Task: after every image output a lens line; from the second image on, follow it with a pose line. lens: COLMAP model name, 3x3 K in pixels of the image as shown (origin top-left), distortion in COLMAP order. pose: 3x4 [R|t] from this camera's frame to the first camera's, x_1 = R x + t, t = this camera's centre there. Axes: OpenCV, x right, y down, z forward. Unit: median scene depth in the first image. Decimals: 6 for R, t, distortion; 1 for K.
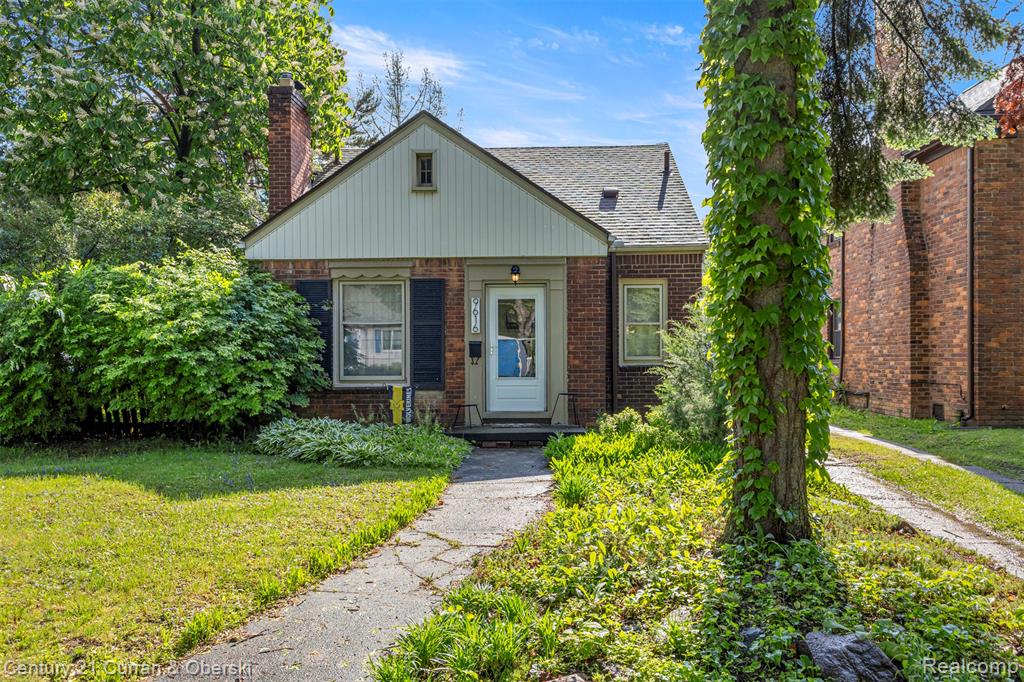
lens RADIAL K [[806.2, 0, 522.0], [0, 806.2, 381.9], [0, 0, 1]] dist [0.034668, -0.002158]
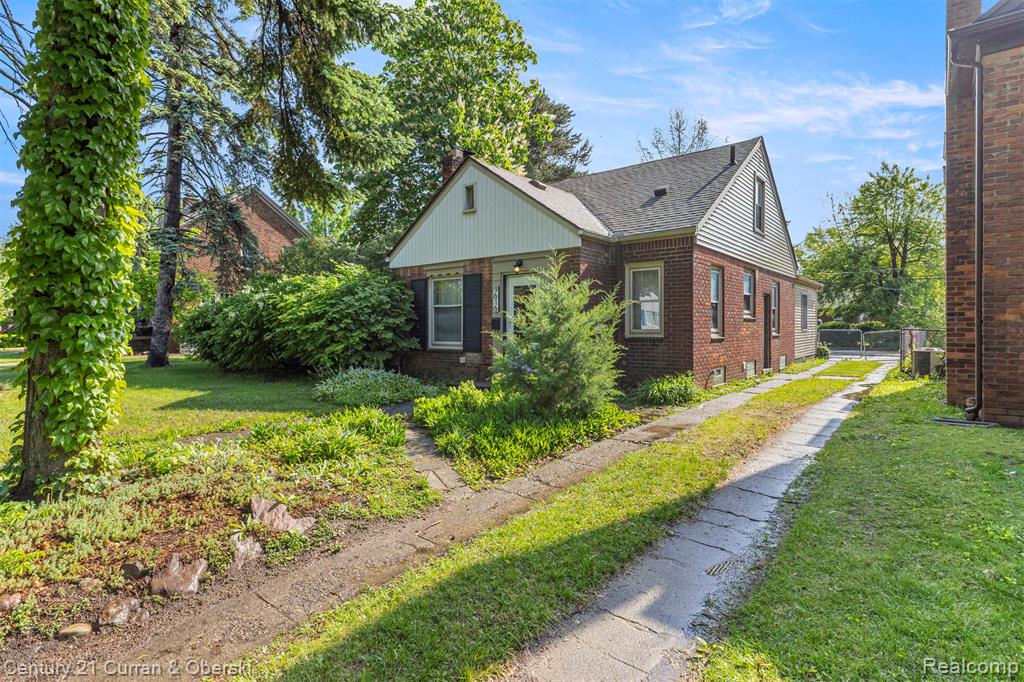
lens RADIAL K [[522.3, 0, 489.7], [0, 522.3, 341.1], [0, 0, 1]] dist [0.012657, -0.000343]
pose [[0.794789, 0.019363, -0.606577, 0.531581], [-0.021334, 0.999765, 0.003960, -0.016035], [0.606510, 0.009793, 0.795015, 0.332799]]
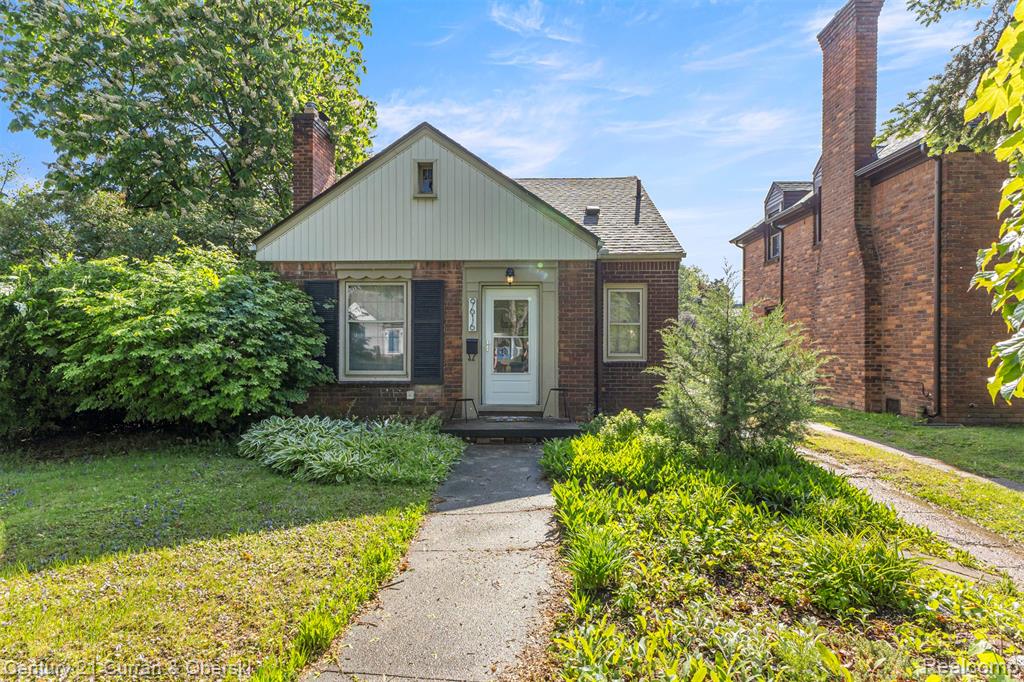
lens RADIAL K [[531.1, 0, 523.0], [0, 531.1, 357.7], [0, 0, 1]] dist [0.017957, -0.001730]
pose [[0.999839, 0.006318, 0.016806, -0.002520], [-0.006116, 0.999909, -0.012001, -0.020300], [-0.016881, 0.011896, 0.999787, 0.338732]]
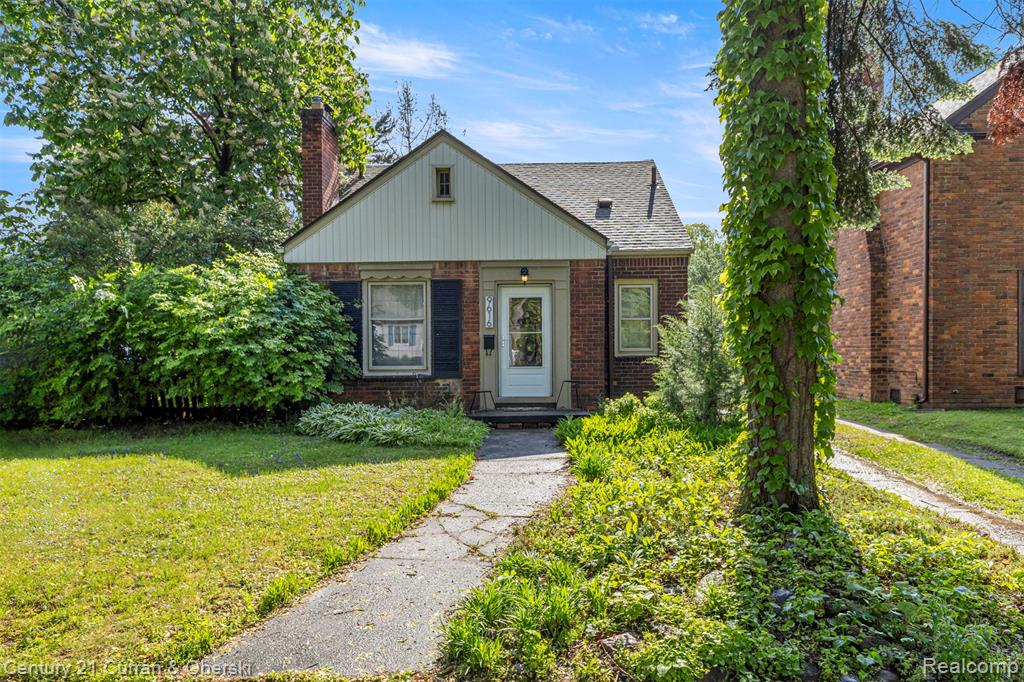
lens RADIAL K [[705.0, 0, 520.7], [0, 705.0, 379.8], [0, 0, 1]] dist [0.035620, -0.005076]
pose [[0.999944, -0.002989, 0.010118, -0.027089], [0.002867, 0.999924, 0.012031, 0.000918], [-0.010153, -0.012002, 0.999876, 0.011639]]
